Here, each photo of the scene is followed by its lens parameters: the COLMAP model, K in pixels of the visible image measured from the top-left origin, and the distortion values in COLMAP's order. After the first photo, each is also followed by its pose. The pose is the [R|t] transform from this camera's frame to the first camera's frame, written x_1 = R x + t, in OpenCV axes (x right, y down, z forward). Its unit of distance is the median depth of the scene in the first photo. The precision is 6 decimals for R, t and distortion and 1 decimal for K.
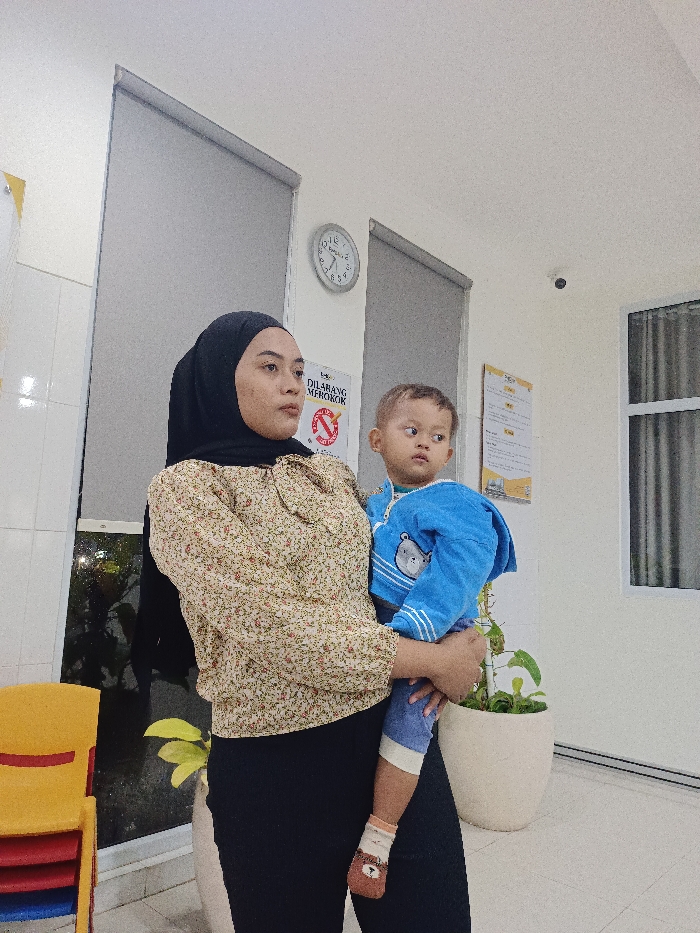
lens RADIAL K [[702.1, 0, 350.0], [0, 702.1, 466.5], [0, 0, 1]] dist [0.065949, -0.058584]
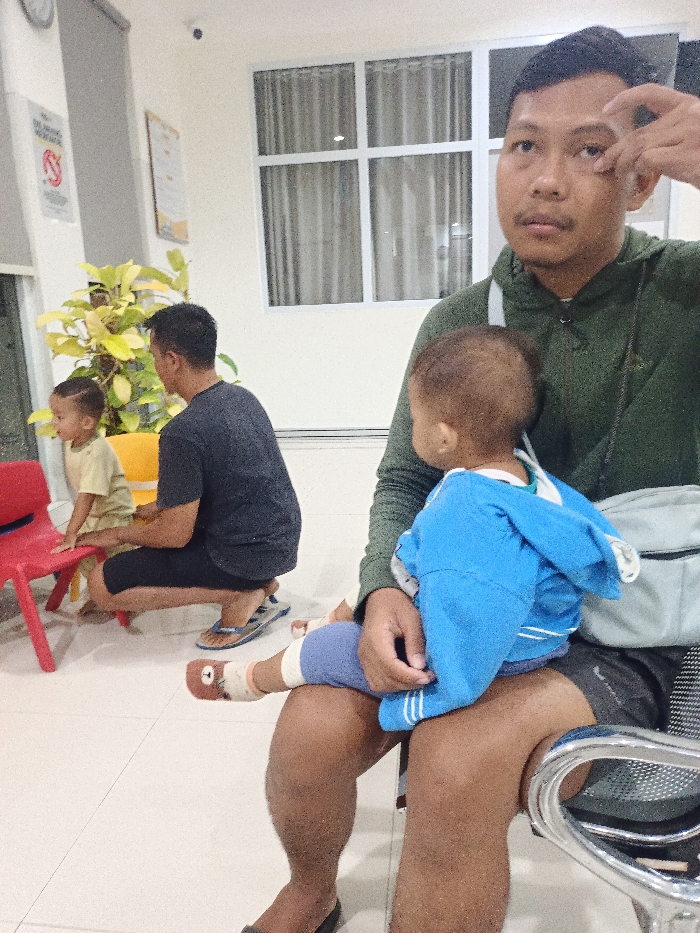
lens RADIAL K [[702.1, 0, 350.0], [0, 702.1, 466.5], [0, 0, 1]] dist [0.065949, -0.058584]
pose [[0.813097, -0.200918, 0.546357, -0.350051], [0.009290, 0.942909, 0.332922, 0.015927], [-0.582055, -0.265622, 0.768542, -0.249545]]
